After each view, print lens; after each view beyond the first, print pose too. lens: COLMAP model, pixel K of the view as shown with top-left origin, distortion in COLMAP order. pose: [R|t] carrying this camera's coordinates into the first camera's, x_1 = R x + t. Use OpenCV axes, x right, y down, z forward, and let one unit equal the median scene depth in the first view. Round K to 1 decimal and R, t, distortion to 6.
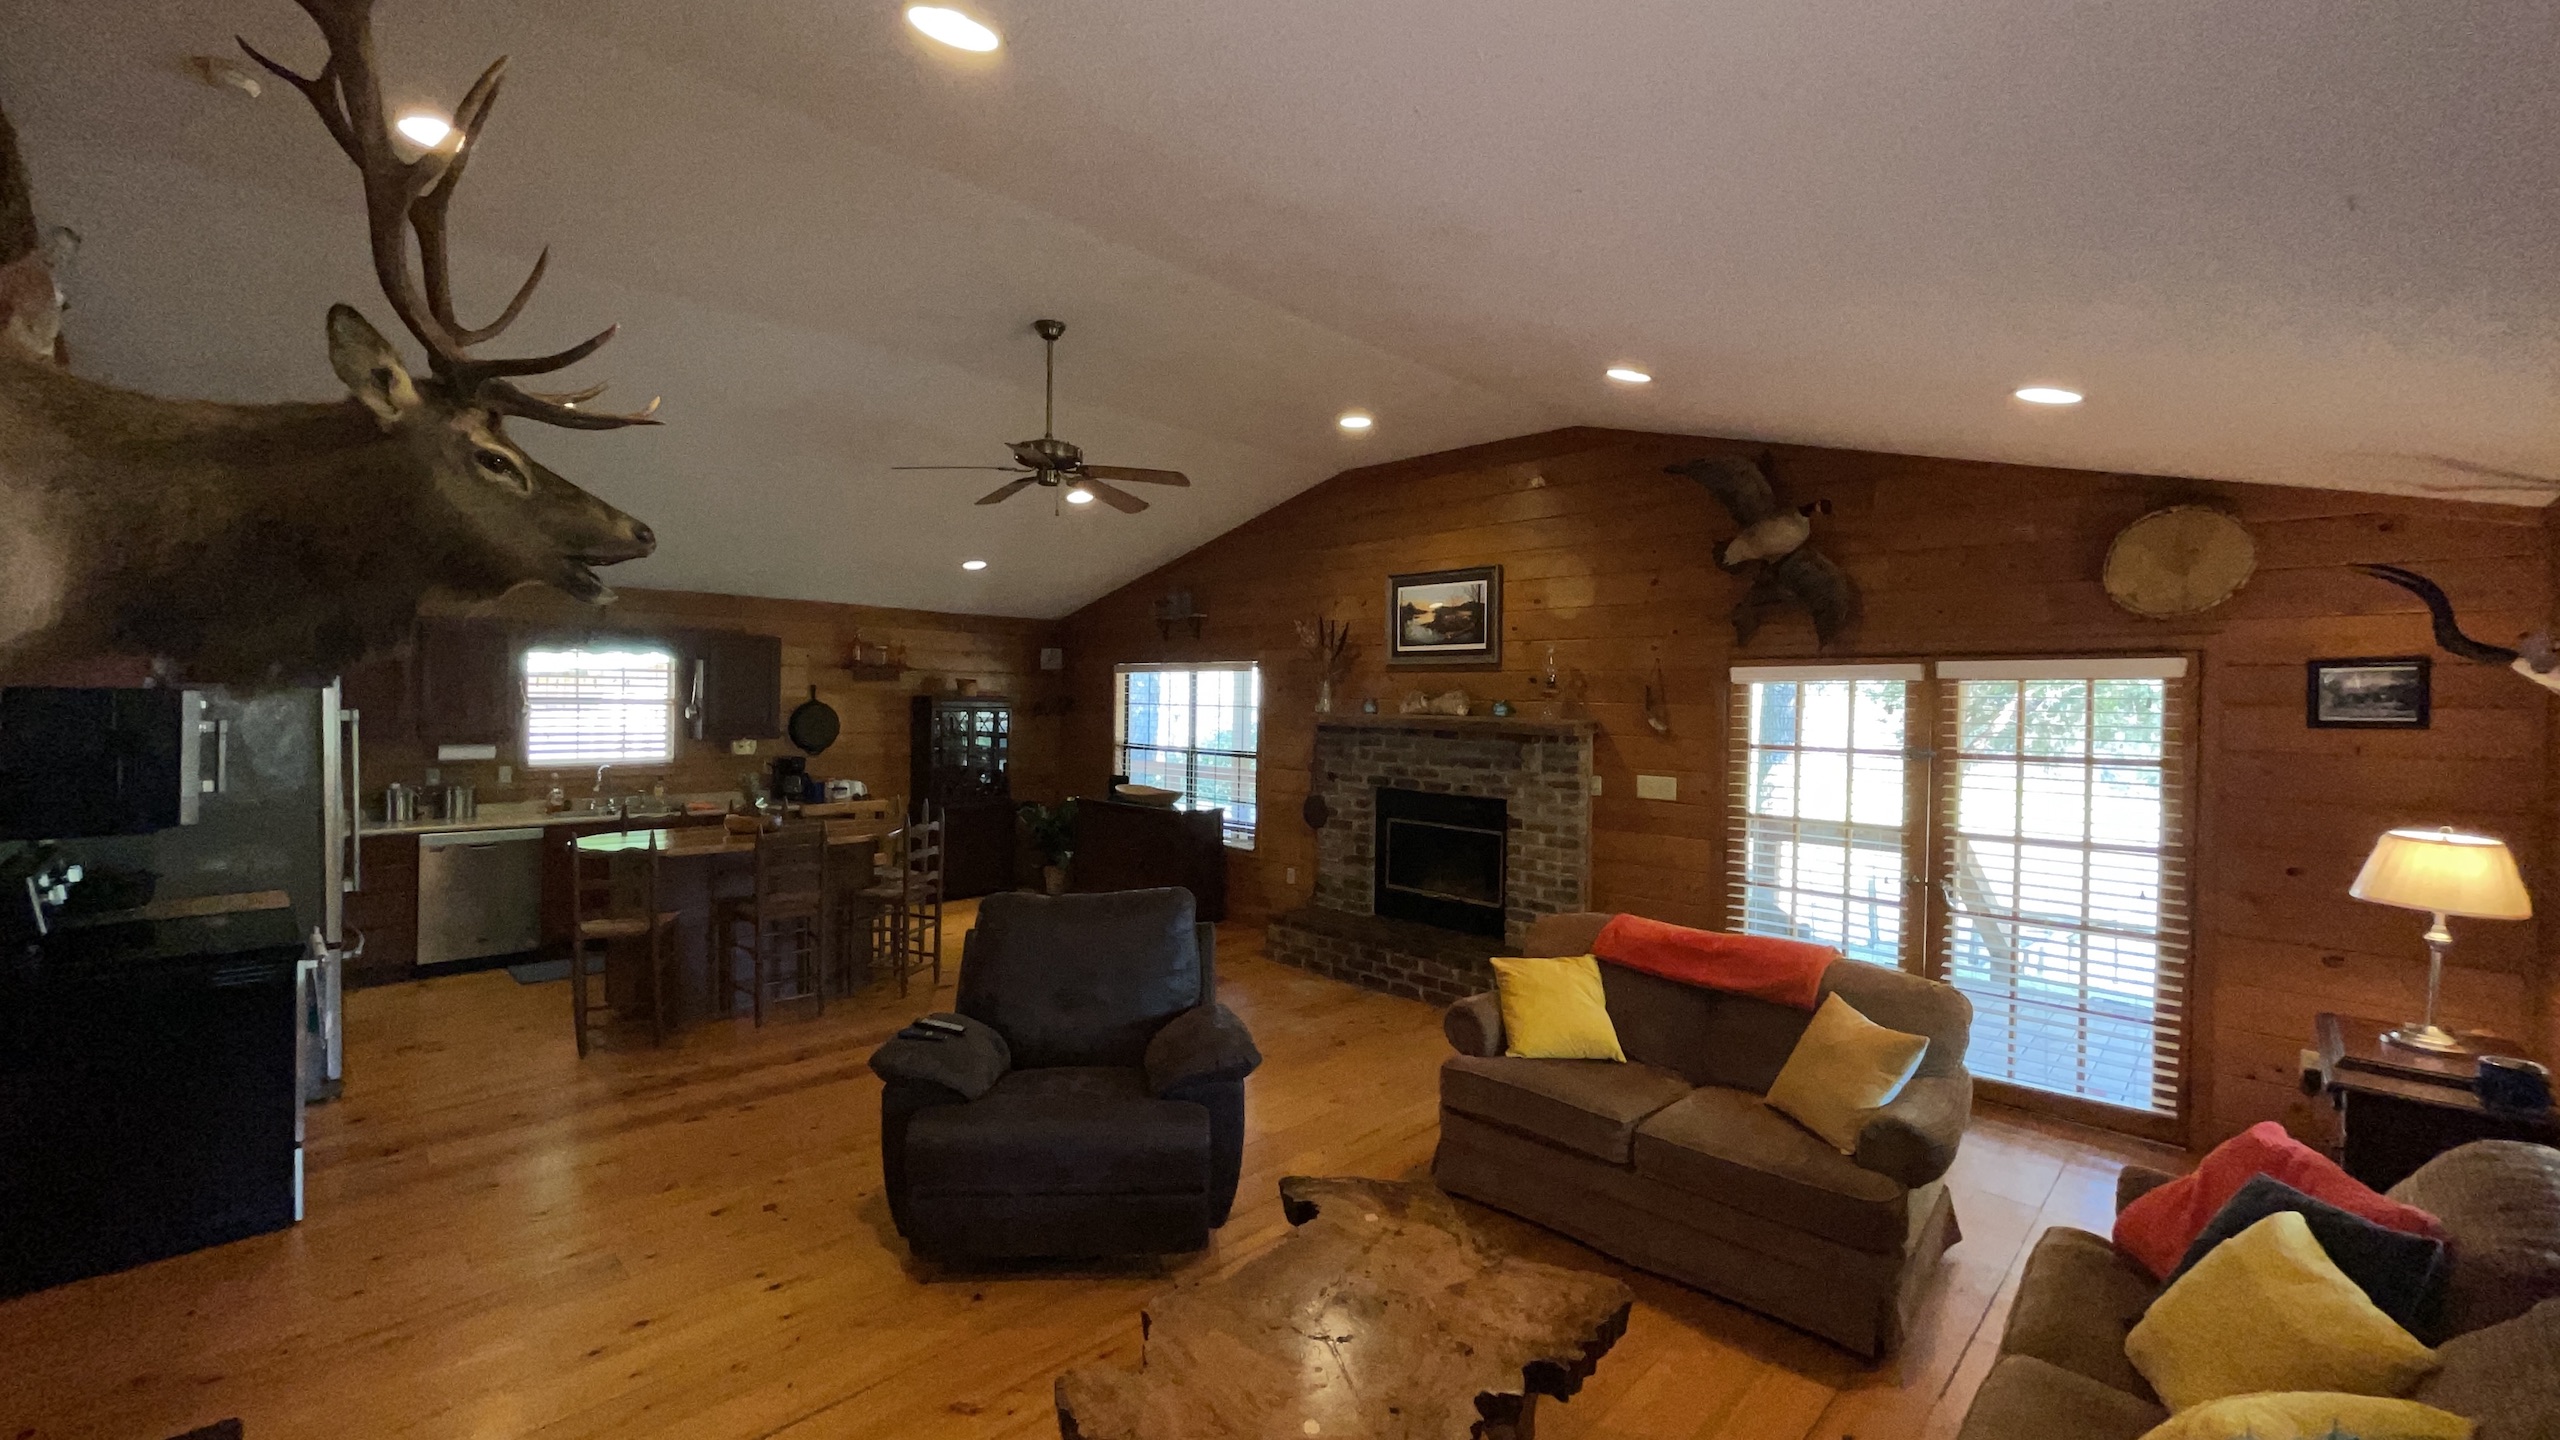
lens RADIAL K [[1036.4, 0, 1280.7], [0, 1036.4, 732.8], [0, 0, 1]] dist [-0.001219, 0.000091]
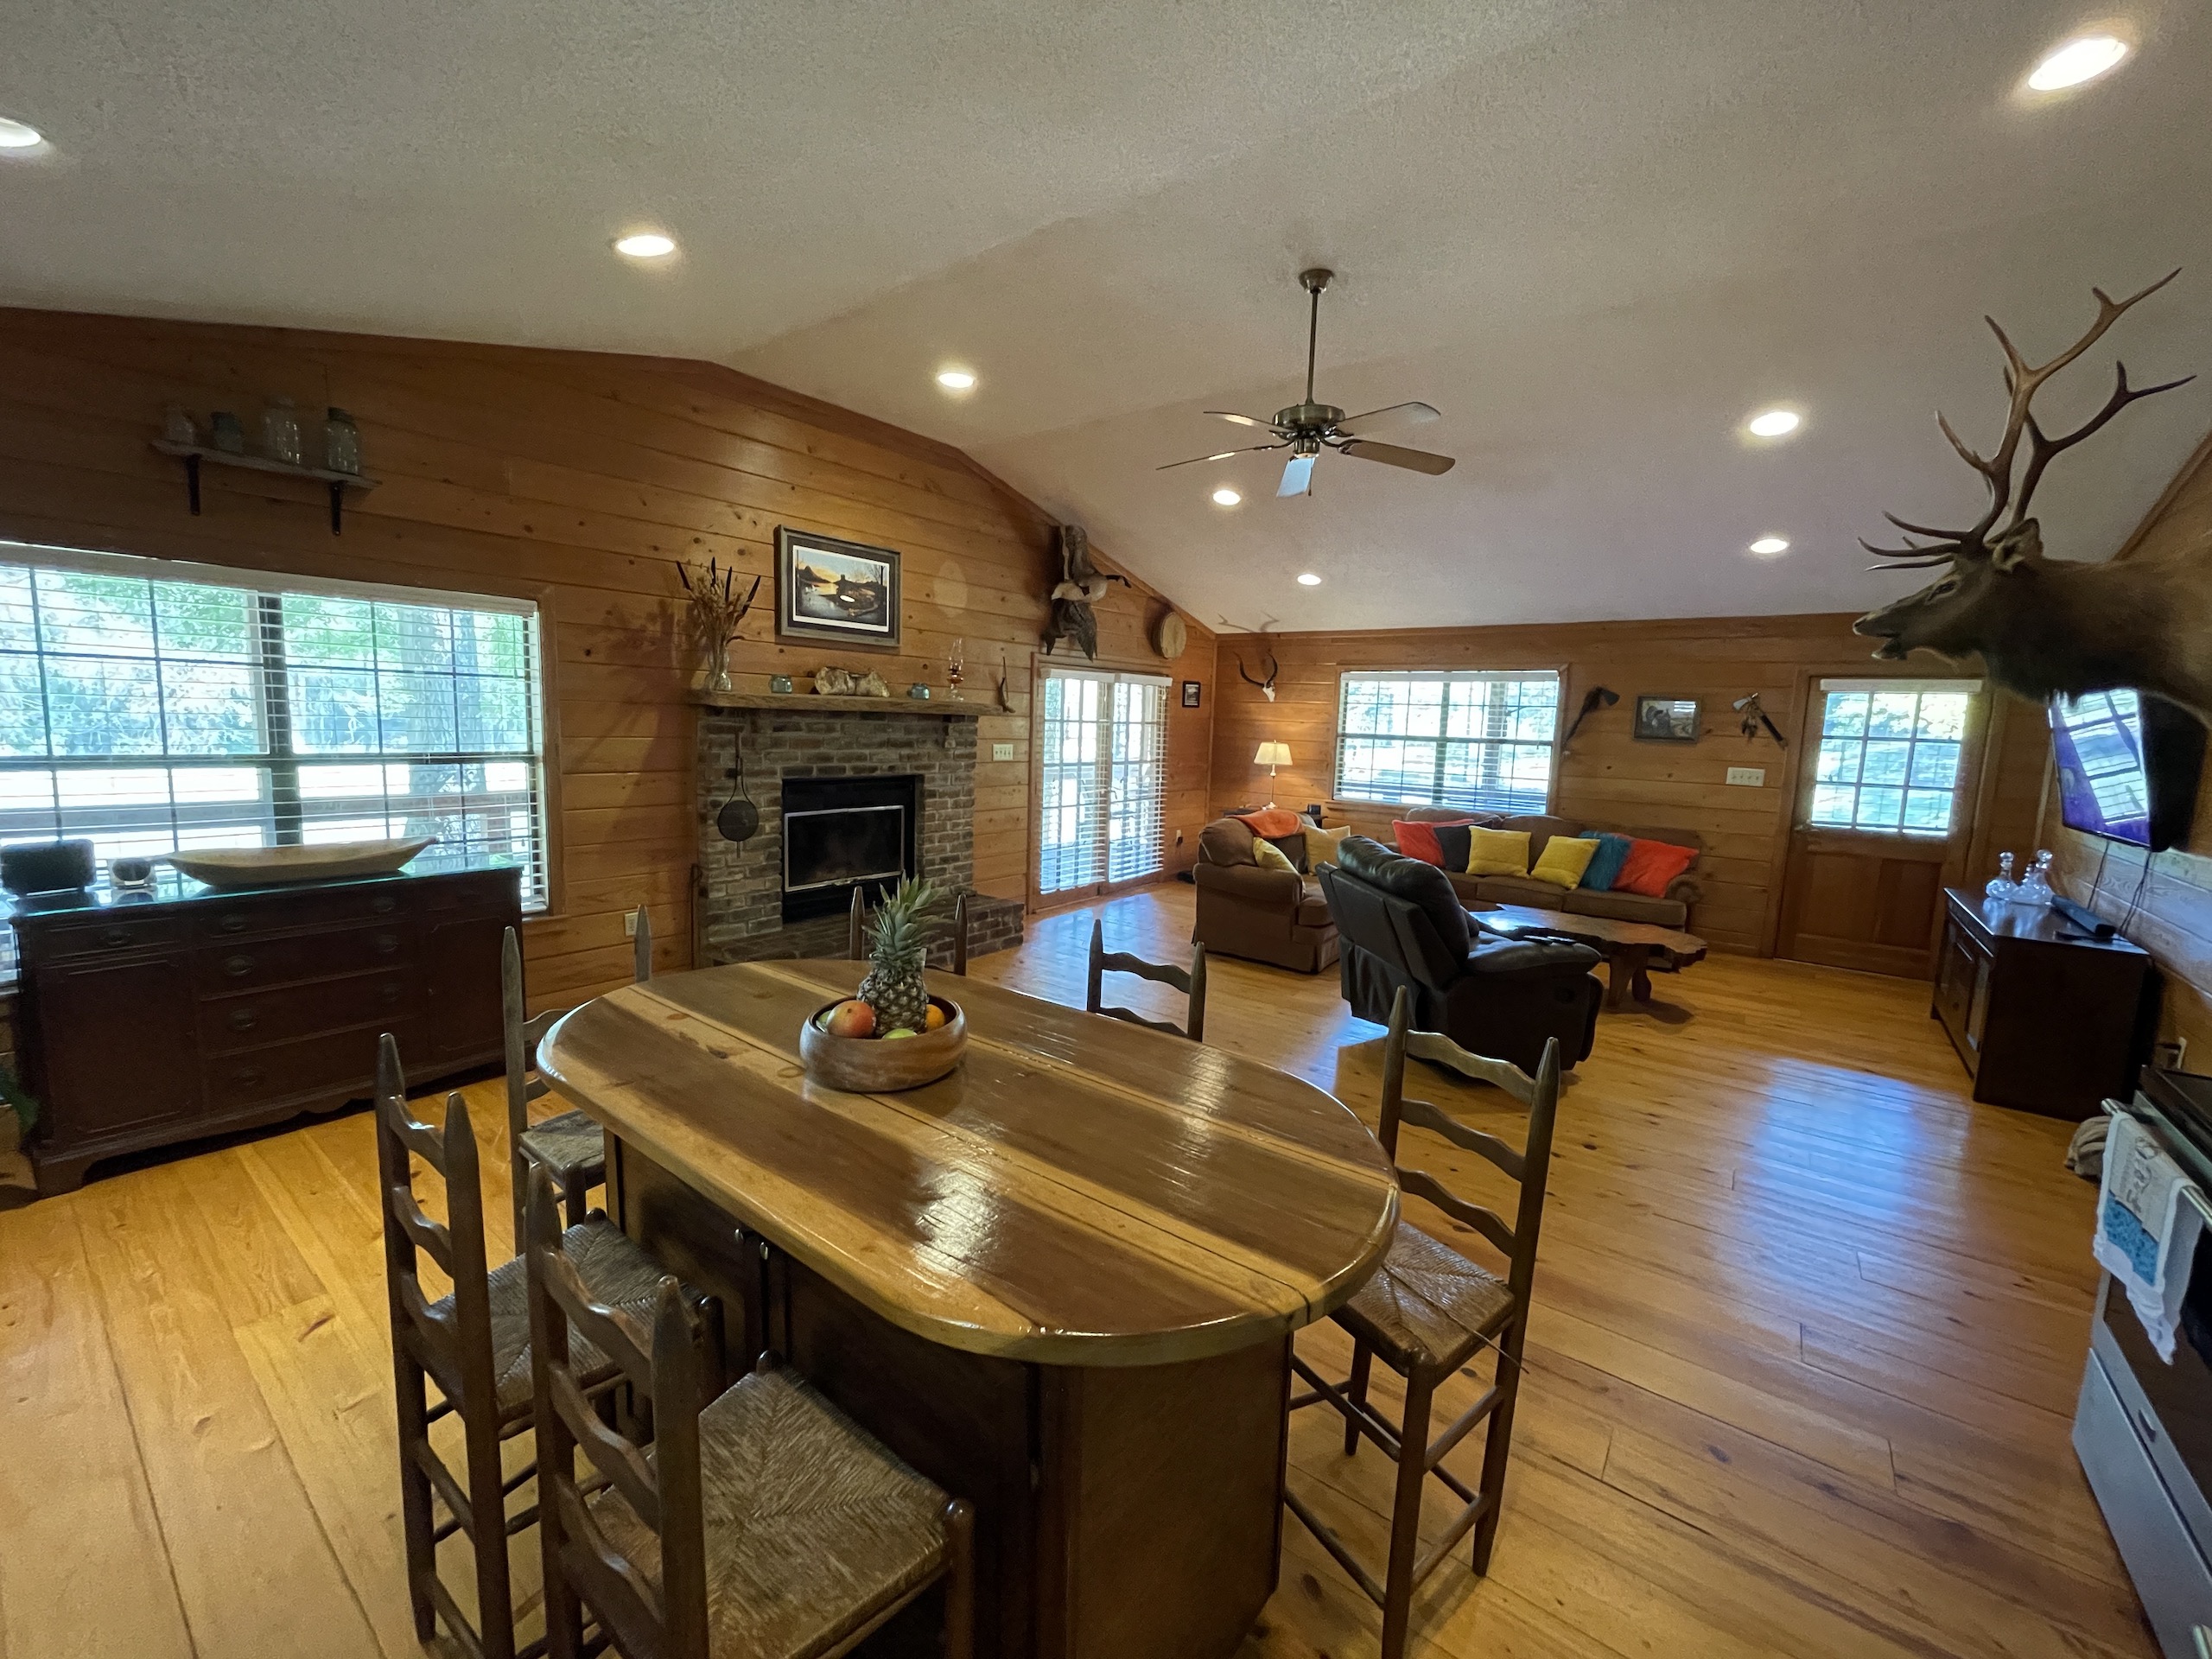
lens RADIAL K [[884.2, 0, 1106.0], [0, 884.2, 828.5], [0, 0, 1]] dist [-0.002652, -0.000621]
pose [[-0.147847, -0.150059, 0.977560, -0.718919], [-0.008702, 0.988582, 0.150434, -0.021763], [-0.988972, 0.013735, -0.147465, 0.909726]]
